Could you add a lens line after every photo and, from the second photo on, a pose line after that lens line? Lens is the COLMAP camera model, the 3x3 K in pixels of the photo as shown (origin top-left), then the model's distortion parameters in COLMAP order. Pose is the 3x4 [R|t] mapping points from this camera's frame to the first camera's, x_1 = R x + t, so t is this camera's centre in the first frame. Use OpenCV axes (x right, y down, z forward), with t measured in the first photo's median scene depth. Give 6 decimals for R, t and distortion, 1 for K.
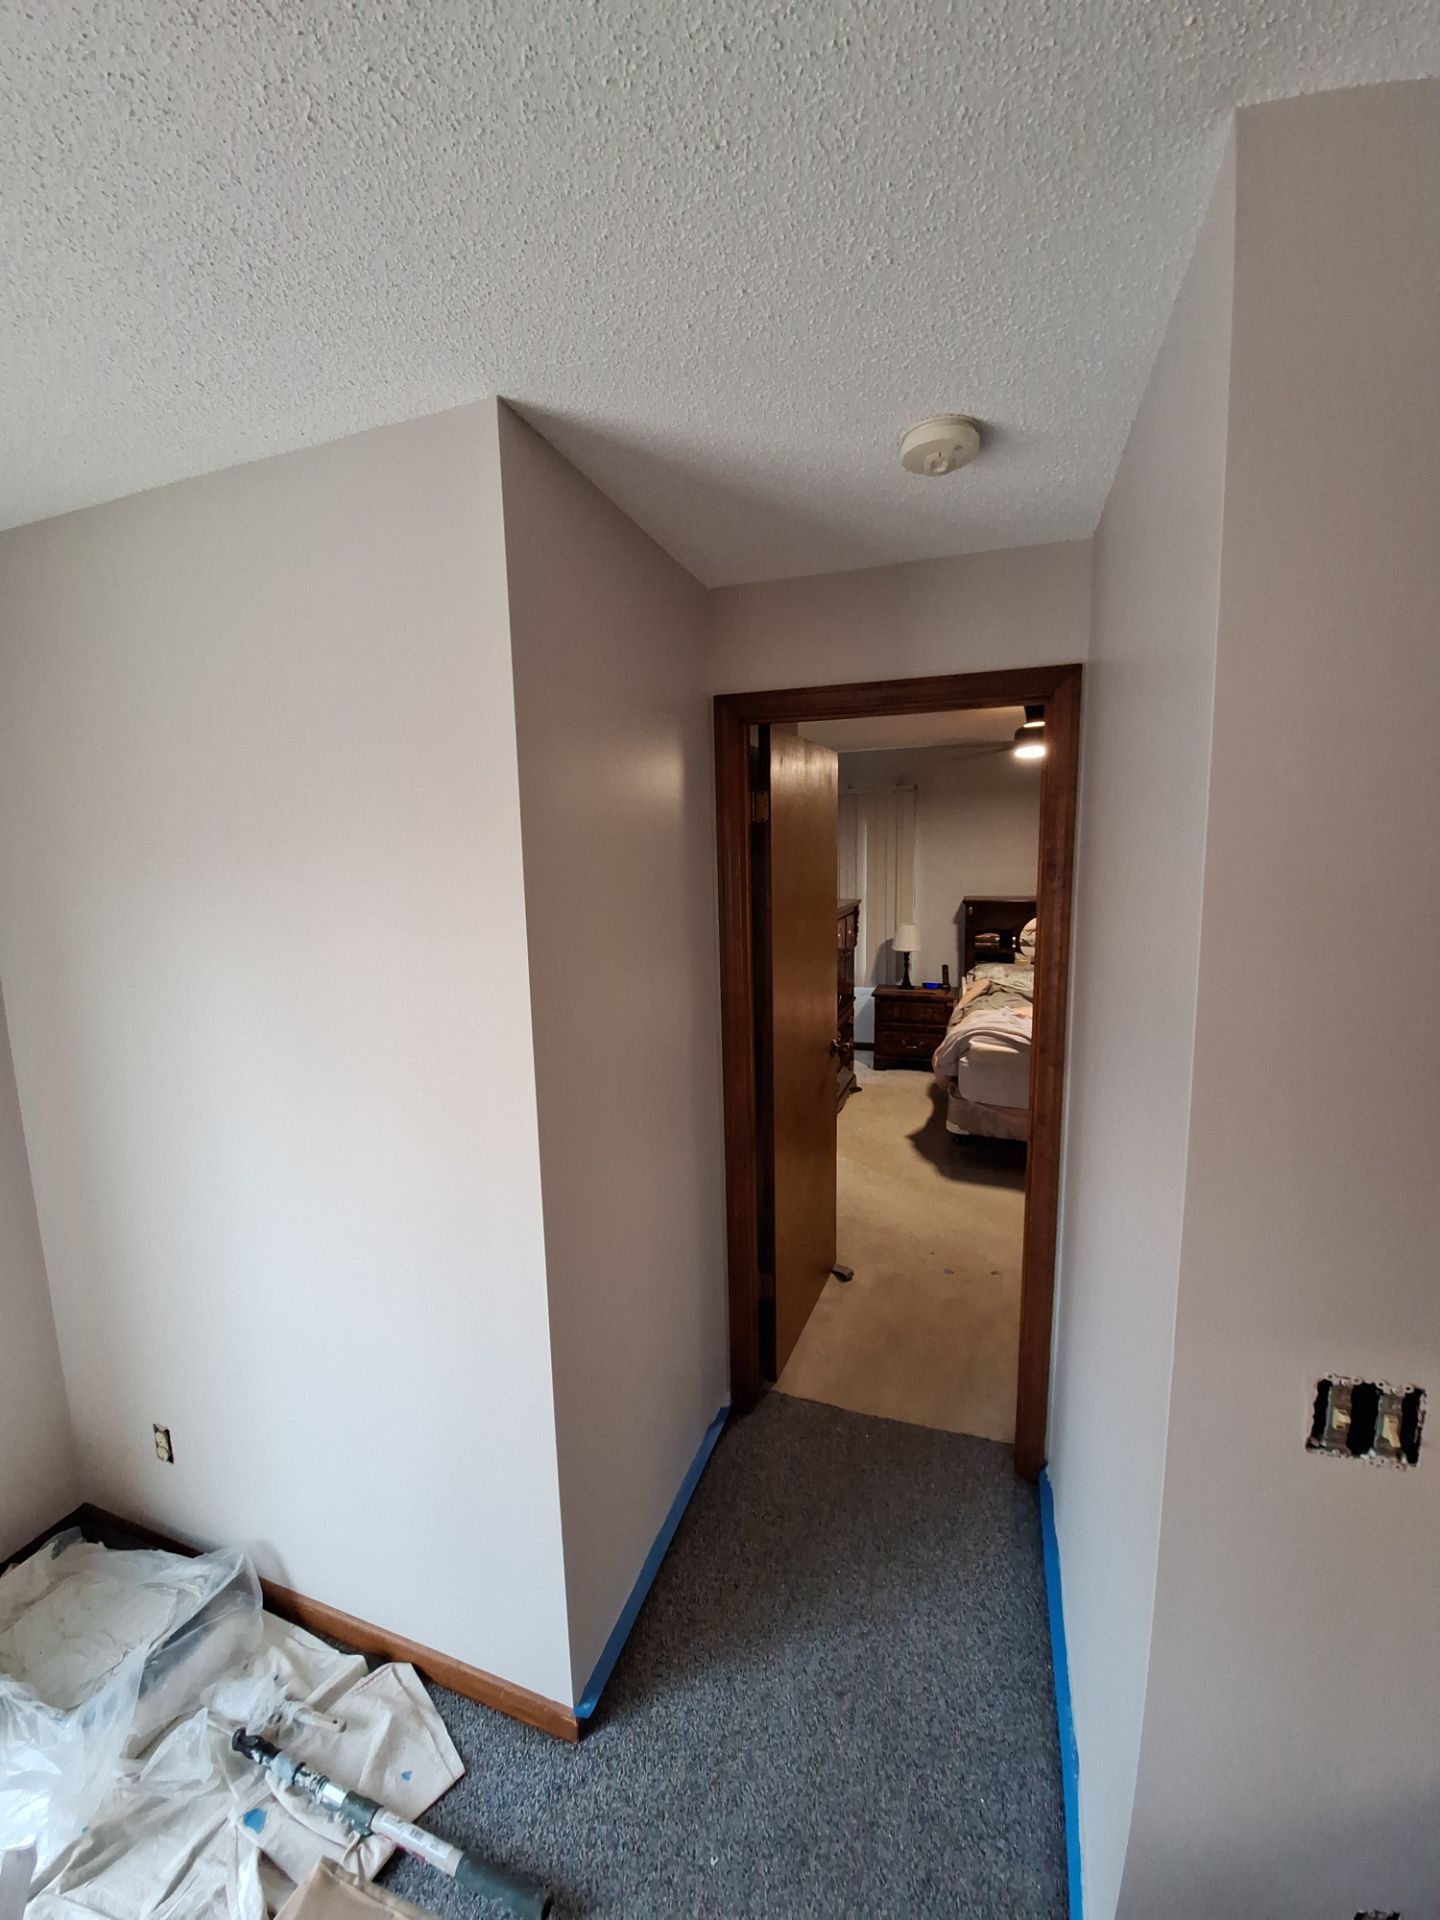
lens RADIAL K [[754.4, 0, 716.5], [0, 754.4, 954.2], [0, 0, 1]] dist [0.007610, -0.014069]
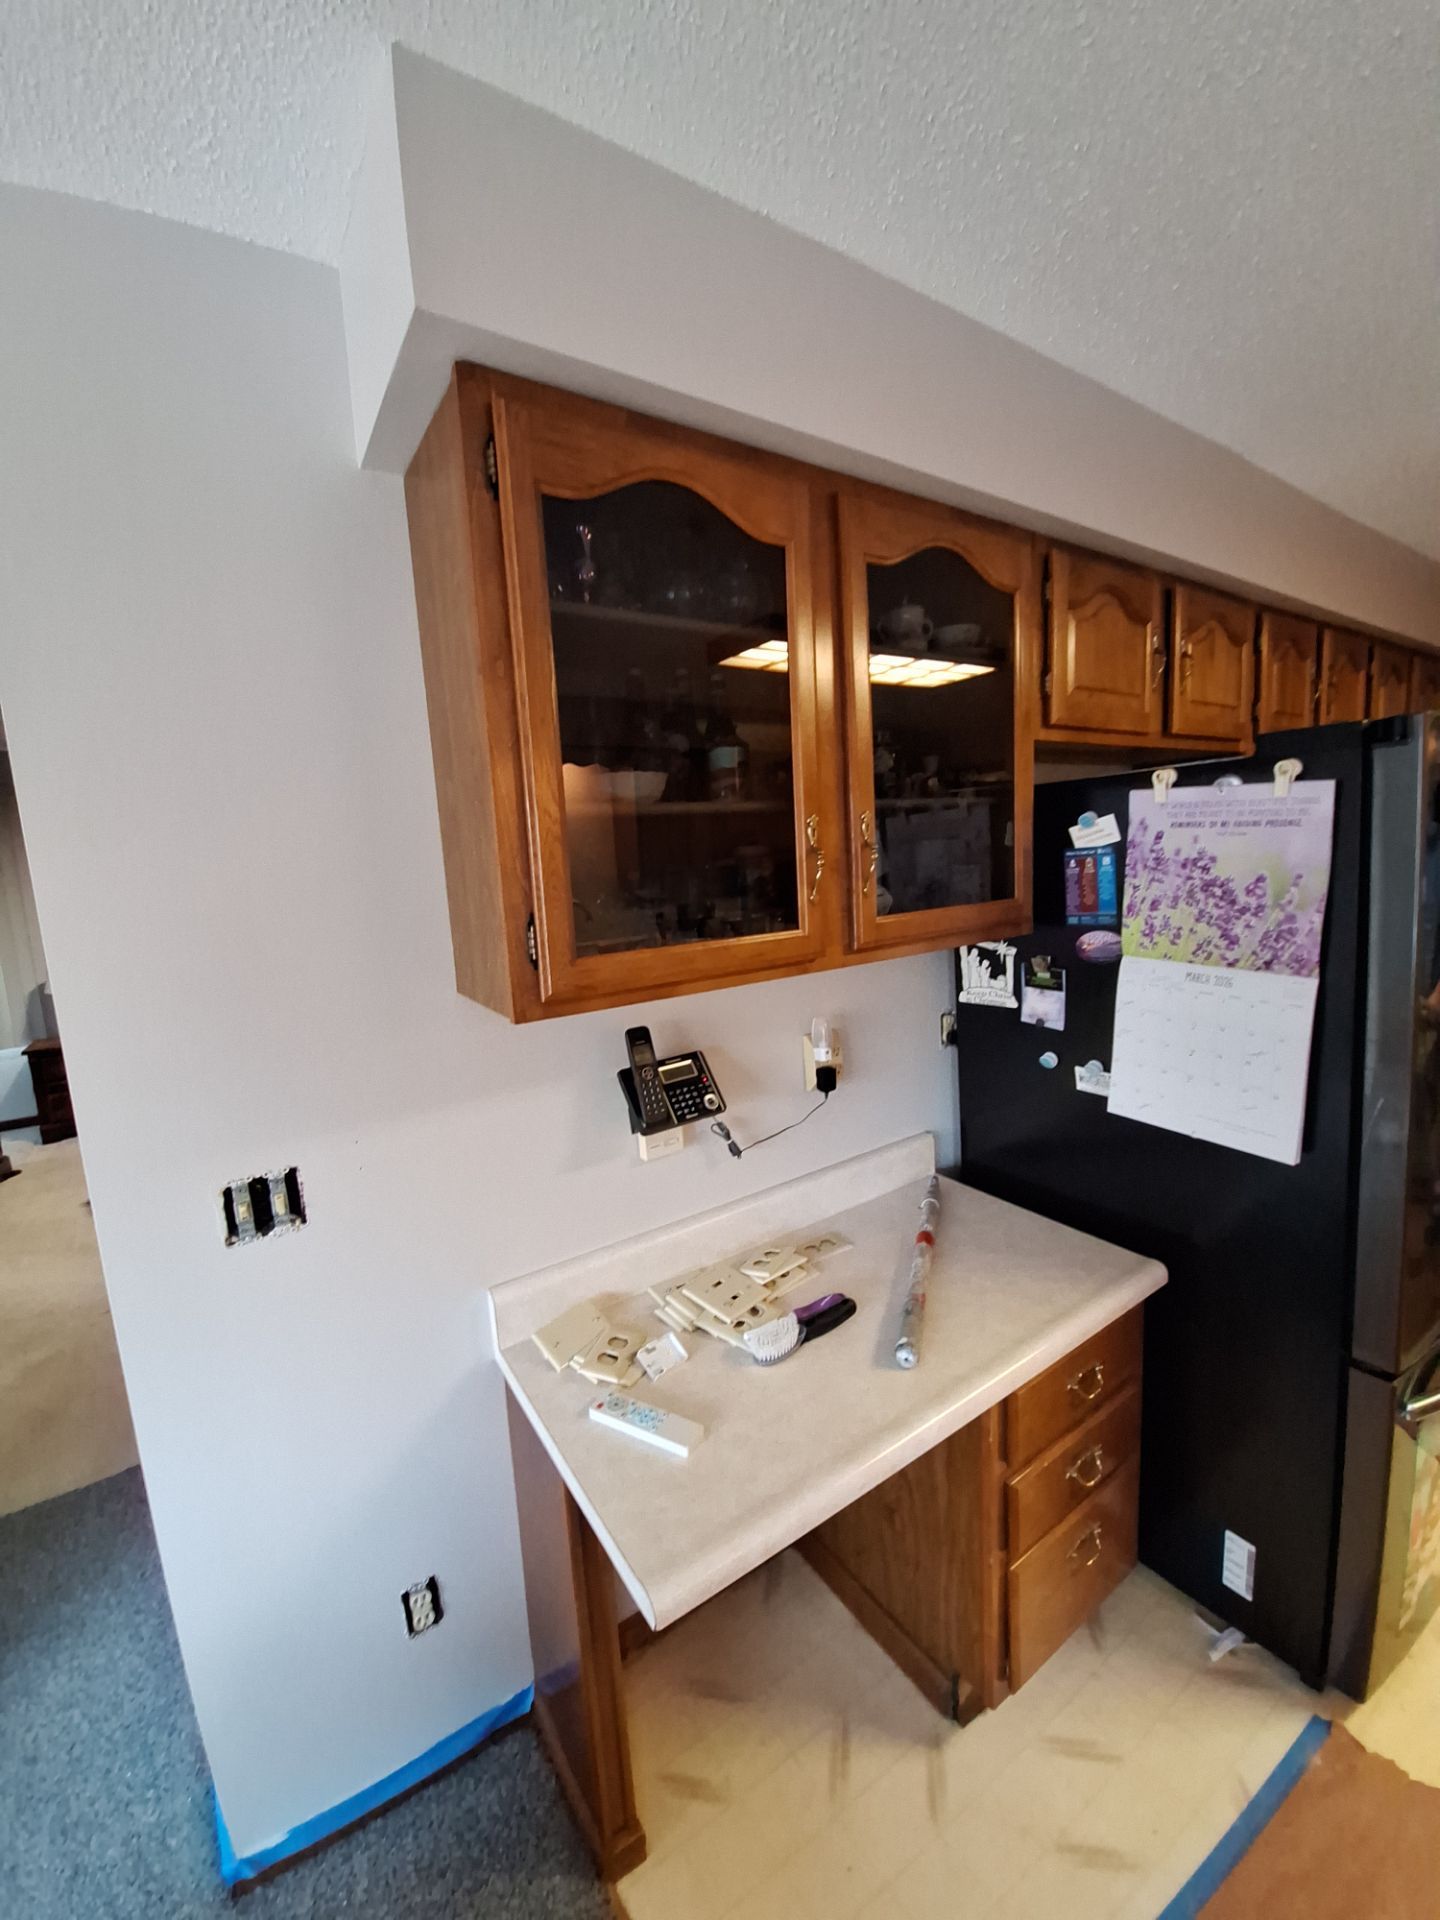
lens RADIAL K [[754.4, 0, 716.5], [0, 754.4, 954.2], [0, 0, 1]] dist [0.007610, -0.014069]
pose [[0.609554, -0.120353, 0.783555, 0.216045], [0.148471, 0.988251, 0.036293, 0.150903], [-0.778717, 0.094213, 0.620261, -0.320368]]
